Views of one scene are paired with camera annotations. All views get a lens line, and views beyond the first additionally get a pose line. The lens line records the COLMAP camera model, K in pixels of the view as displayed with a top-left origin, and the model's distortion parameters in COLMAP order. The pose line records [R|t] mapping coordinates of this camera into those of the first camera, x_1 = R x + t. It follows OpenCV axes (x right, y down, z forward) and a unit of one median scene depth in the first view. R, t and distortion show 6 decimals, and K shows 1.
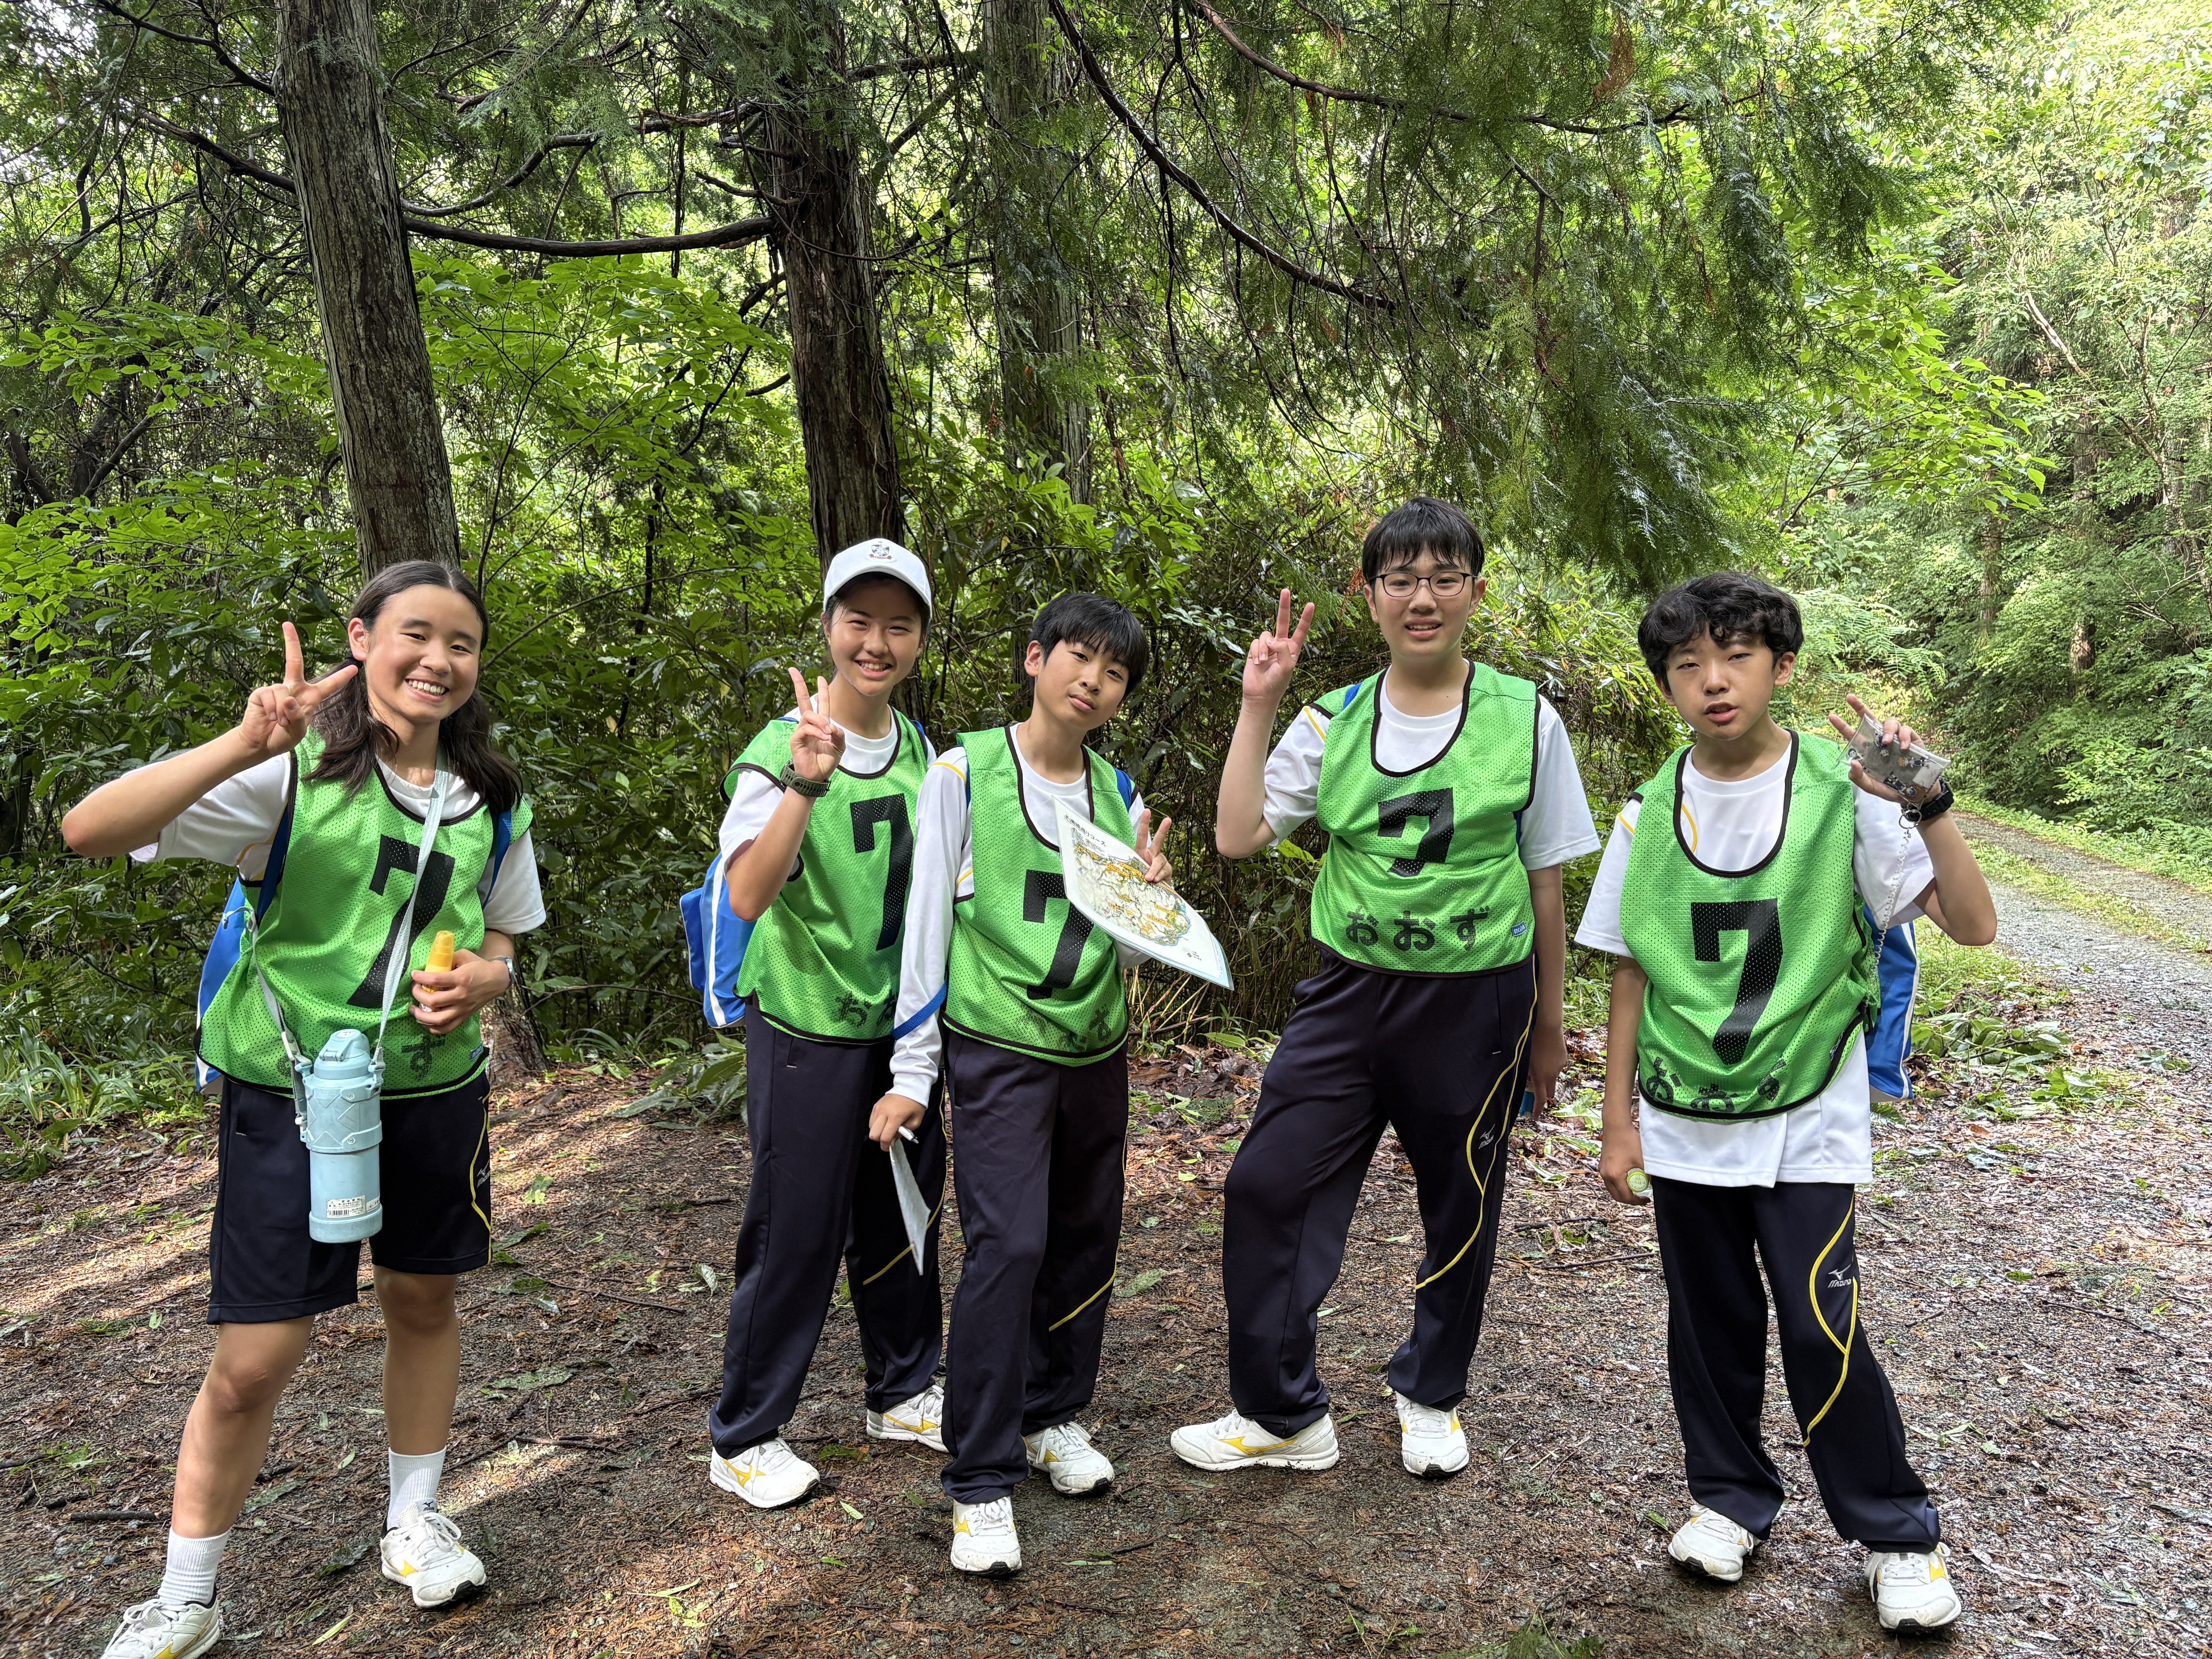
lens RADIAL K [[1667.8, 0, 1099.7], [0, 1667.8, 845.6], [0, 0, 1]] dist [0.046705, -0.051822]
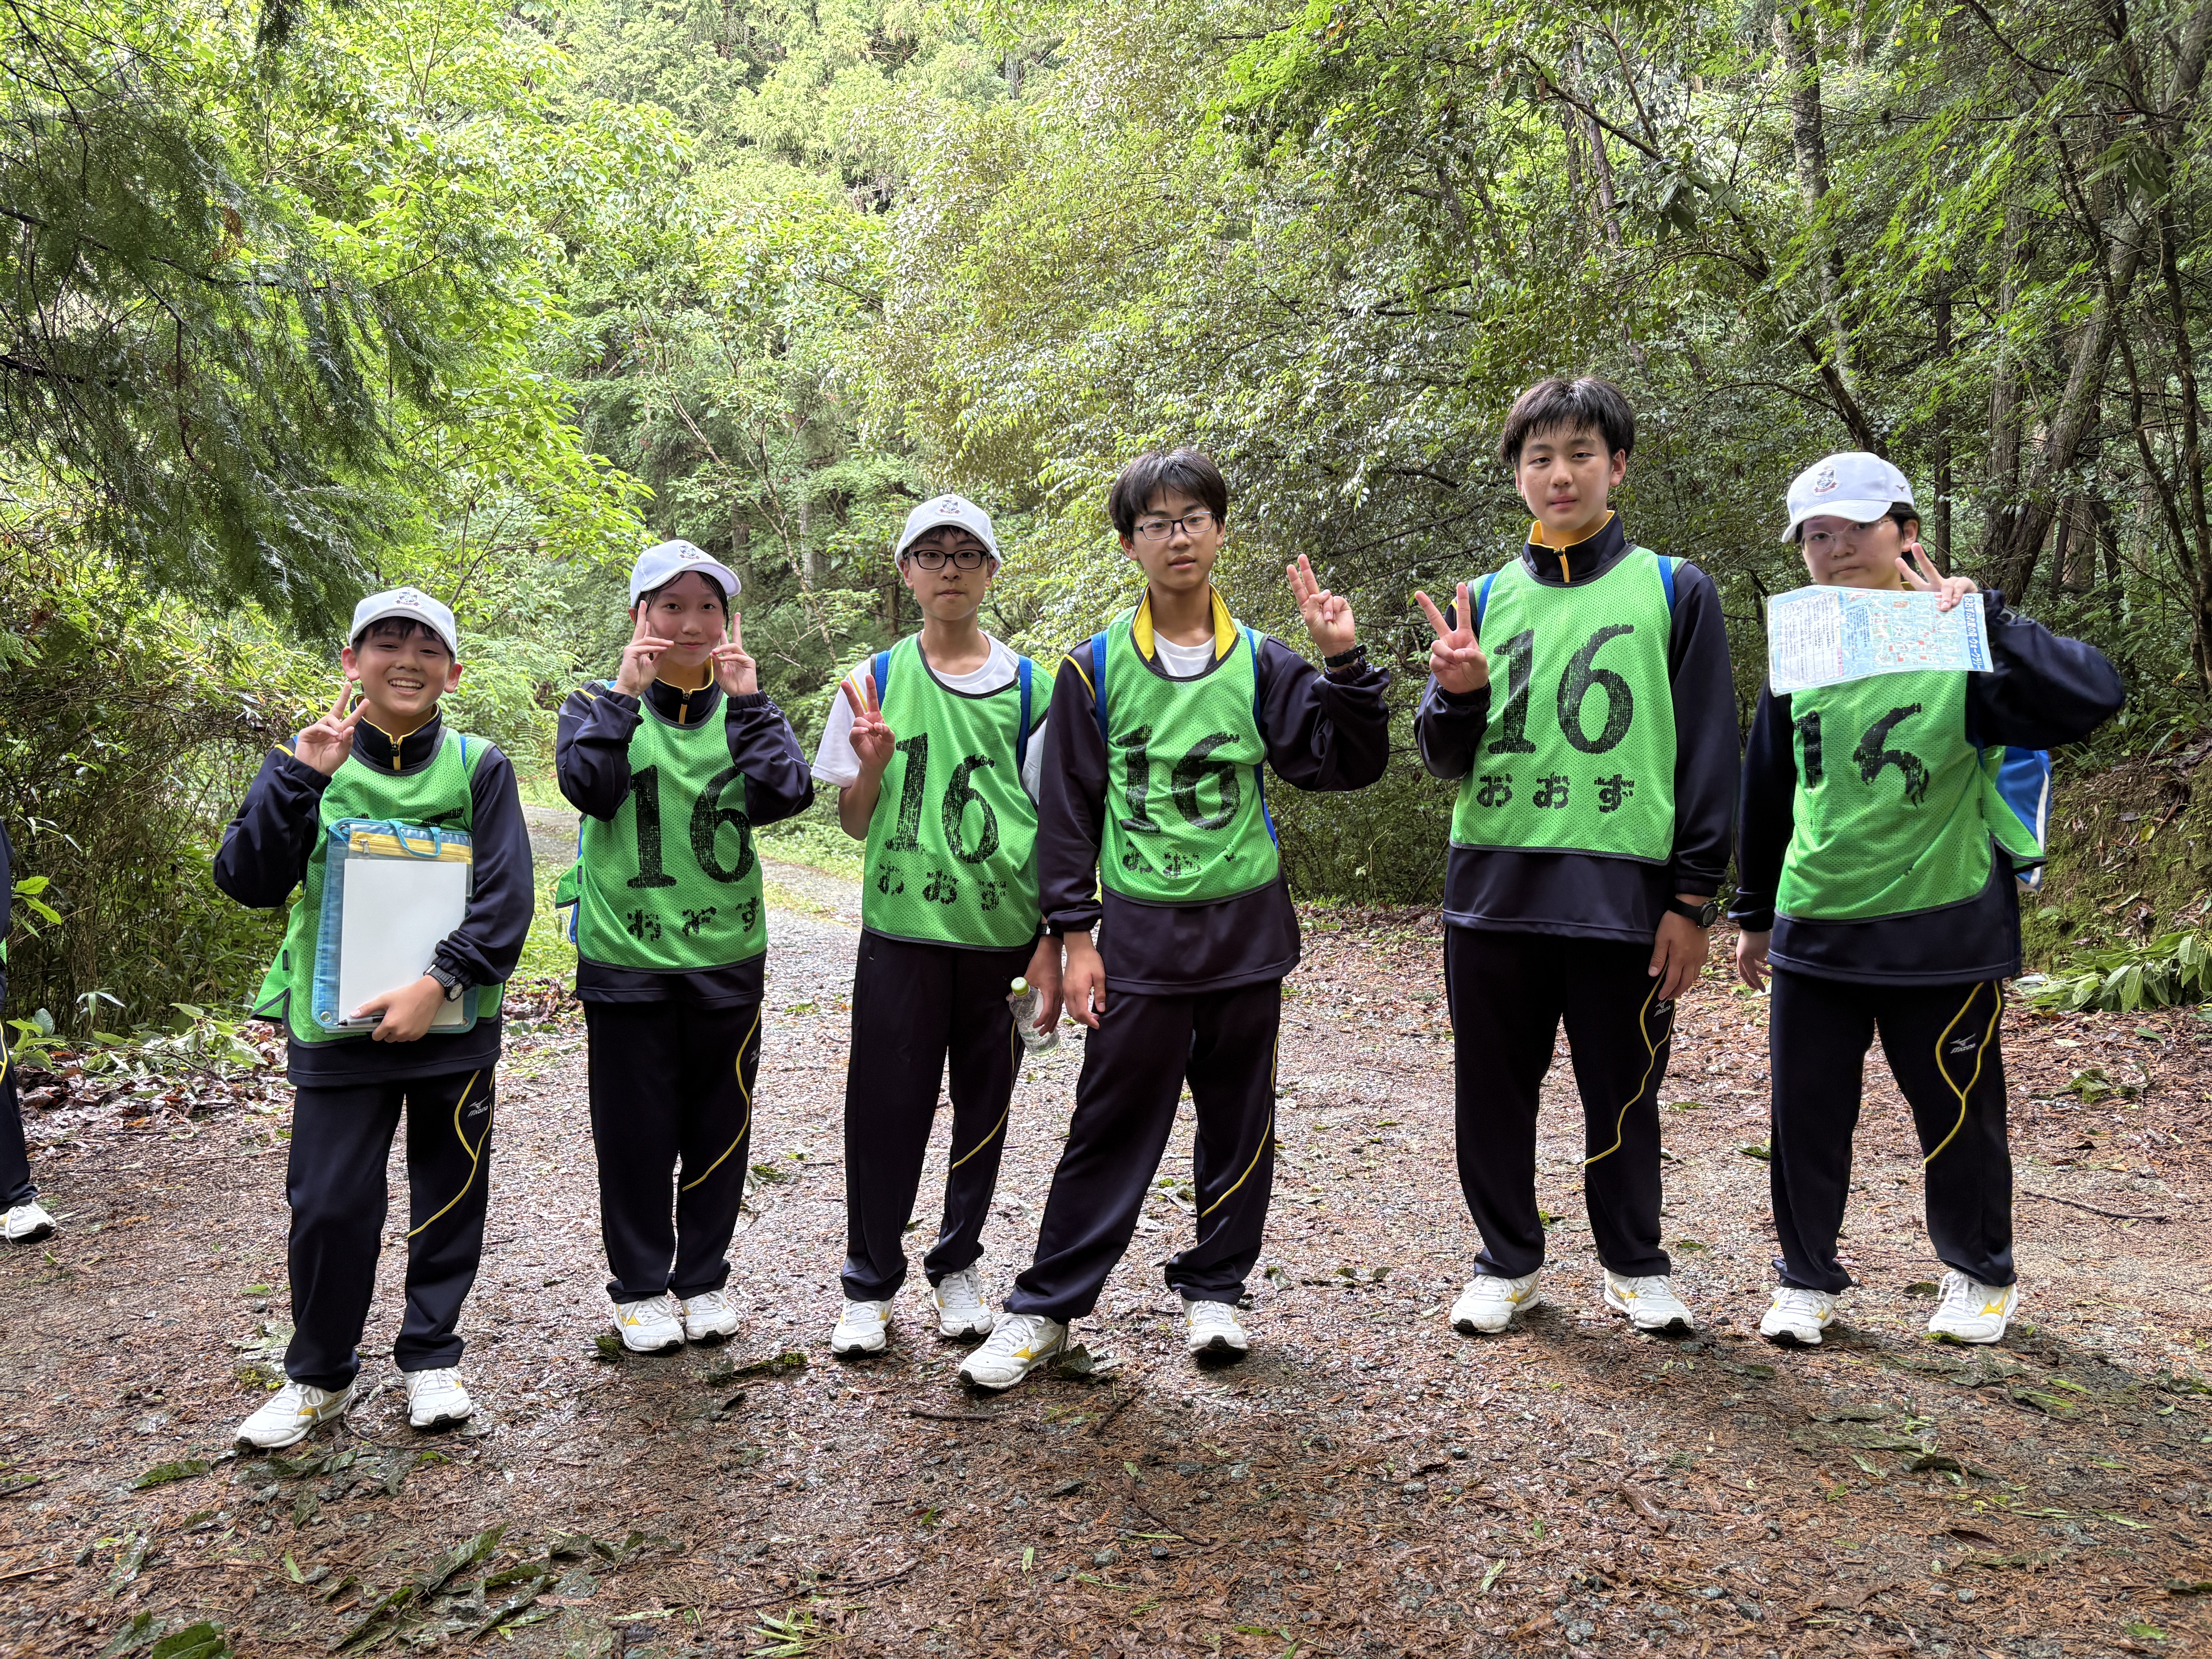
lens RADIAL K [[1667.8, 0, 1109.3], [0, 1667.8, 831.7], [0, 0, 1]] dist [0.046705, -0.051822]
pose [[0.753333, -0.068547, 0.654057, -0.035674], [0.091832, 0.995773, -0.001411, 0.033571], [-0.651196, 0.061126, 0.756444, -0.209346]]
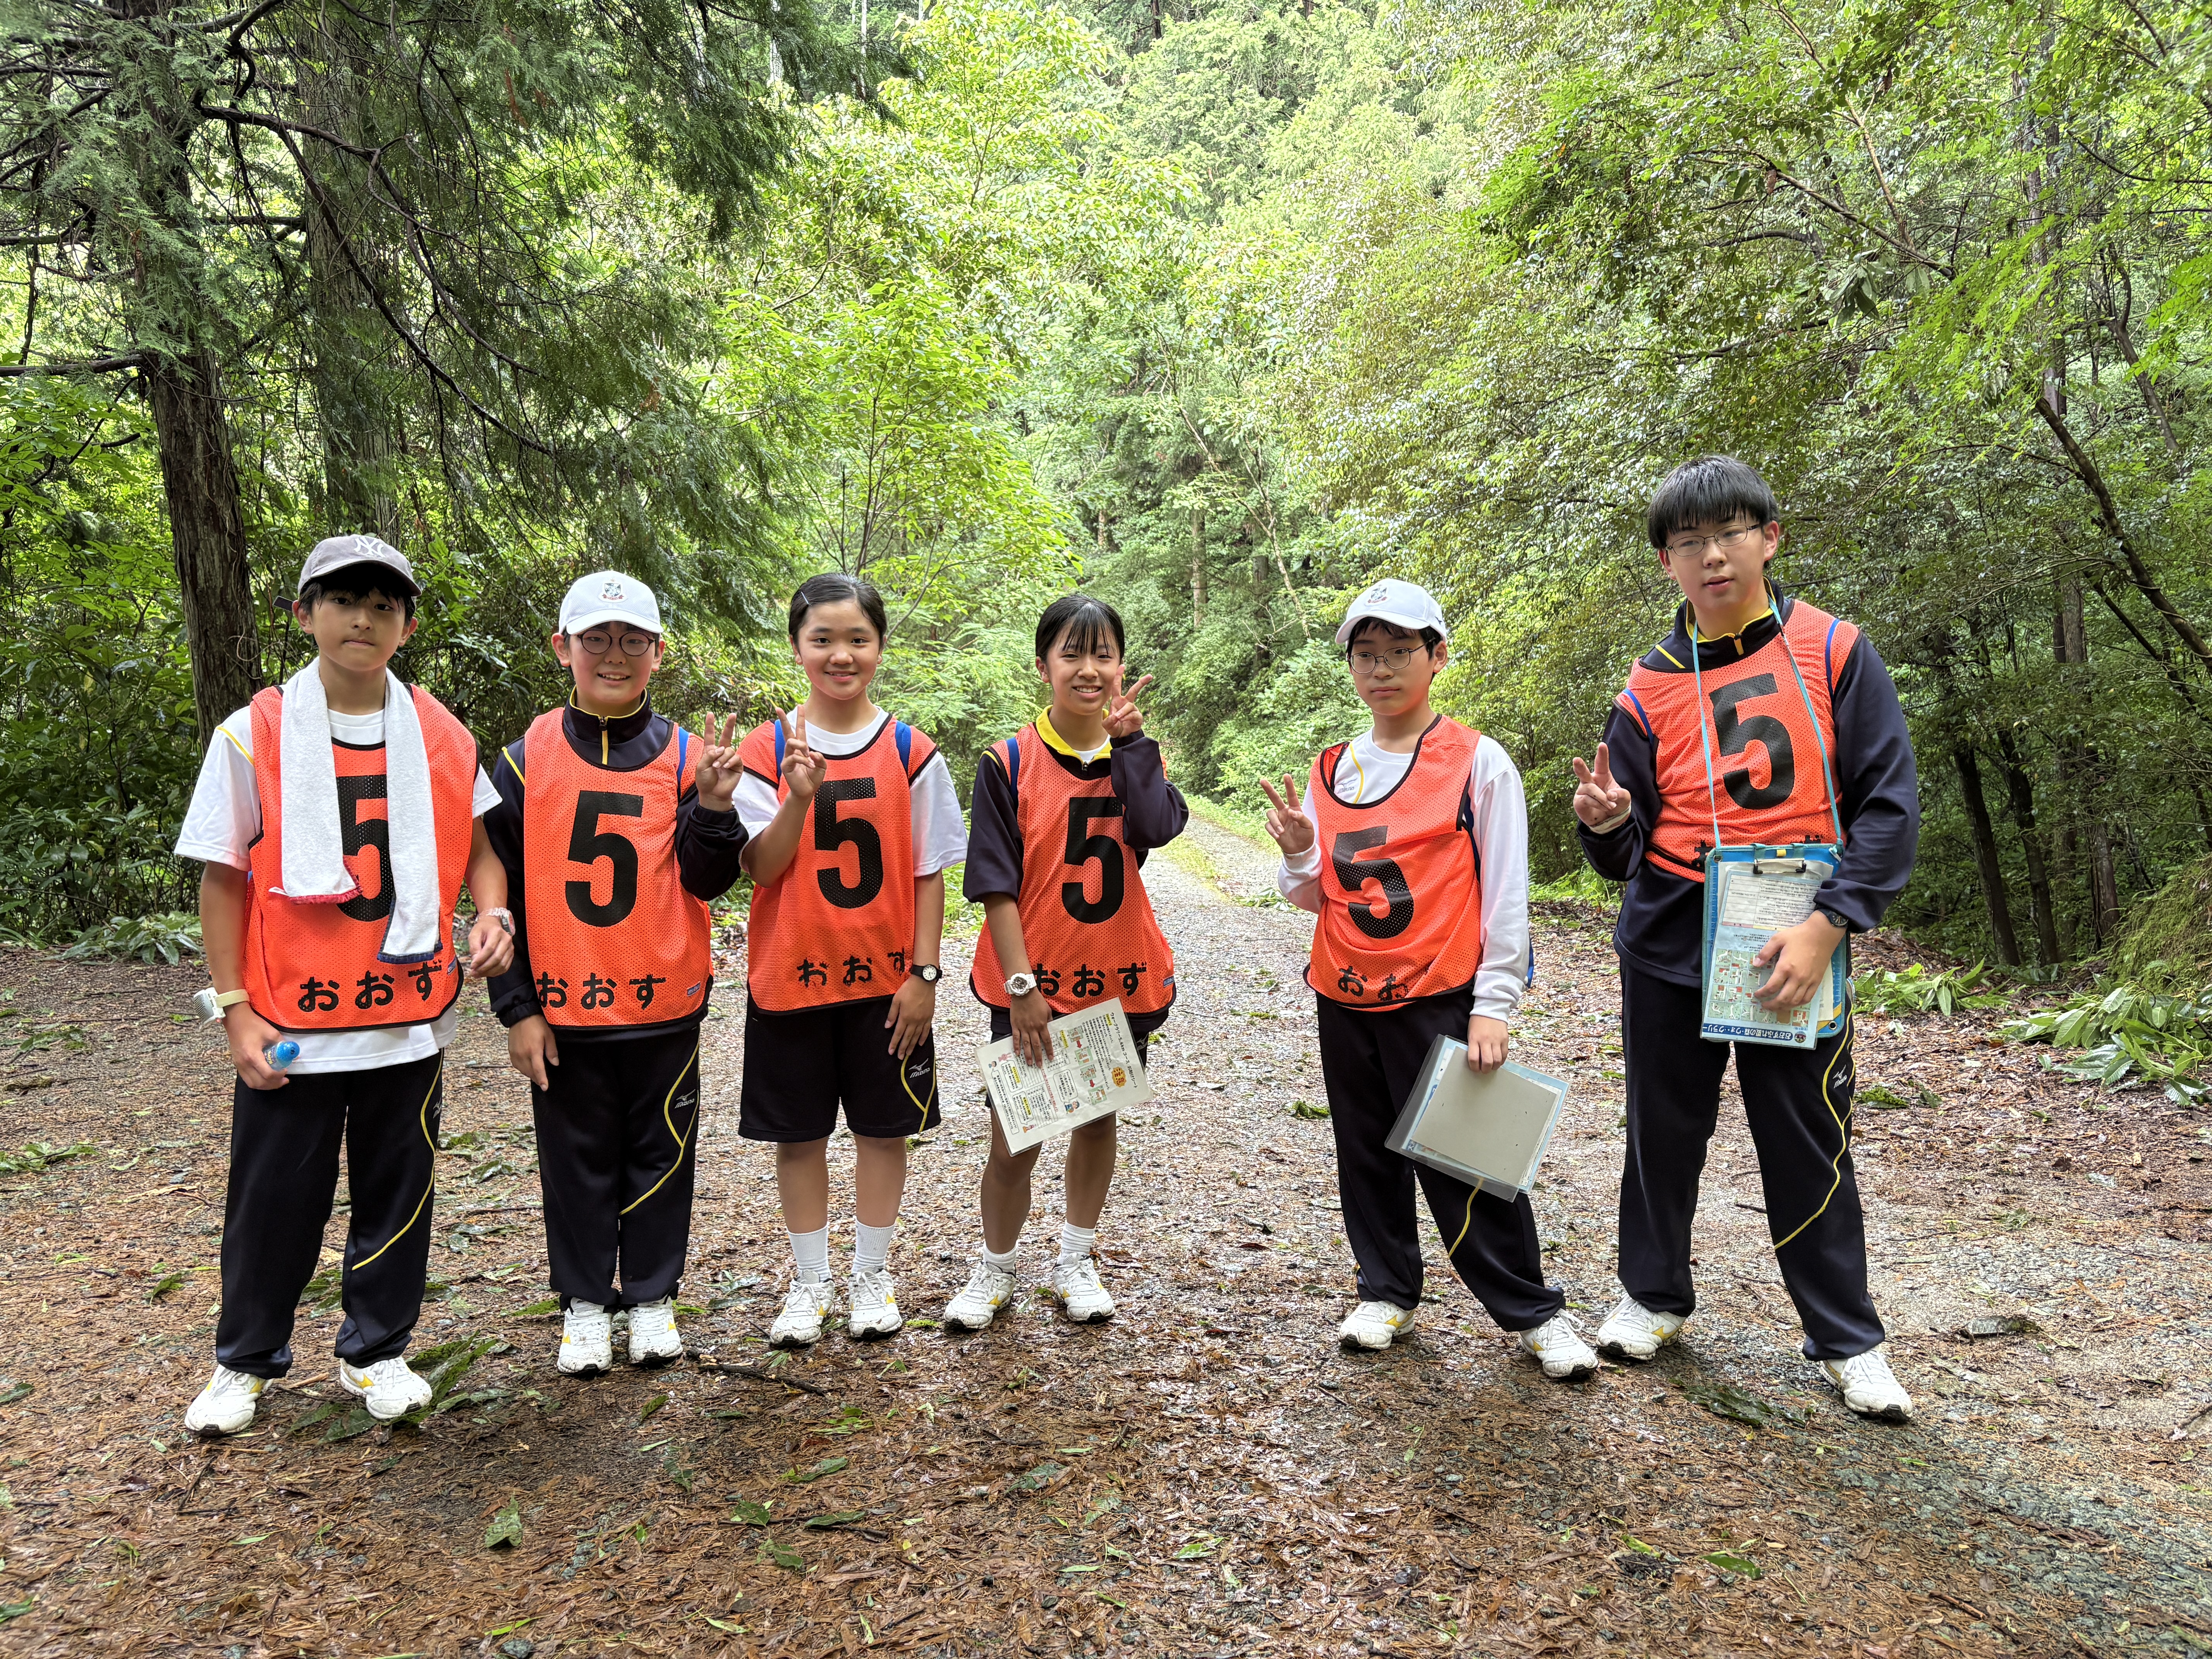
lens RADIAL K [[1667.8, 0, 1097.5], [0, 1667.8, 817.5], [0, 0, 1]] dist [0.046705, -0.051822]
pose [[0.933354, -0.006026, 0.358907, 0.036742], [0.013397, 0.999747, -0.018053, 0.047160], [-0.358708, 0.021658, 0.933199, -0.528065]]
